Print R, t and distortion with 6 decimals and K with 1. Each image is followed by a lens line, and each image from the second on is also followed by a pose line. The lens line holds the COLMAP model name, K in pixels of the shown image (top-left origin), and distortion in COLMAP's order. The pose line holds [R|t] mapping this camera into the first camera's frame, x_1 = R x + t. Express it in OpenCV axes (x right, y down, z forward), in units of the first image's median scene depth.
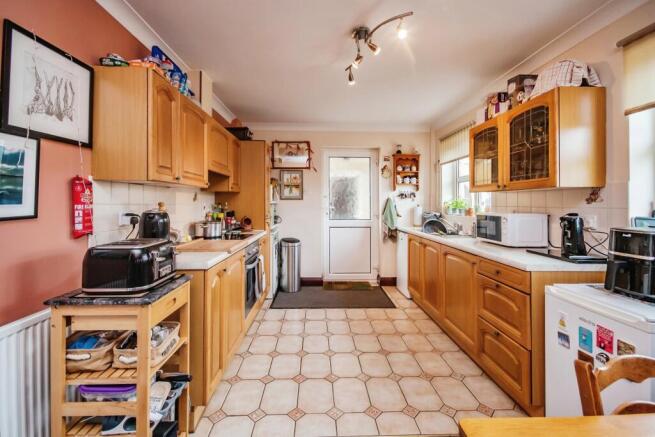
lens RADIAL K [[292.2, 0, 327.8], [0, 292.2, 204.4], [0, 0, 1]] dist [0.000902, -0.000056]
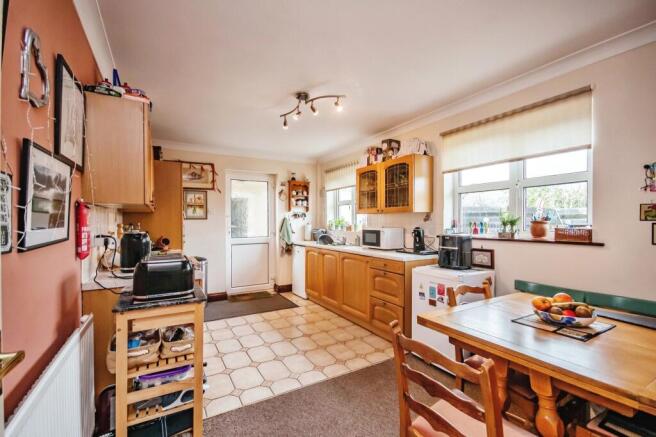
lens RADIAL K [[288.7, 0, 327.4], [0, 288.7, 228.4], [0, 0, 1]] dist [-0.000259, -0.000059]
pose [[0.882739, -0.019132, 0.469474, -0.319307], [0.009813, 0.999703, 0.022288, -0.004472], [-0.469761, -0.015068, 0.882665, -0.180520]]
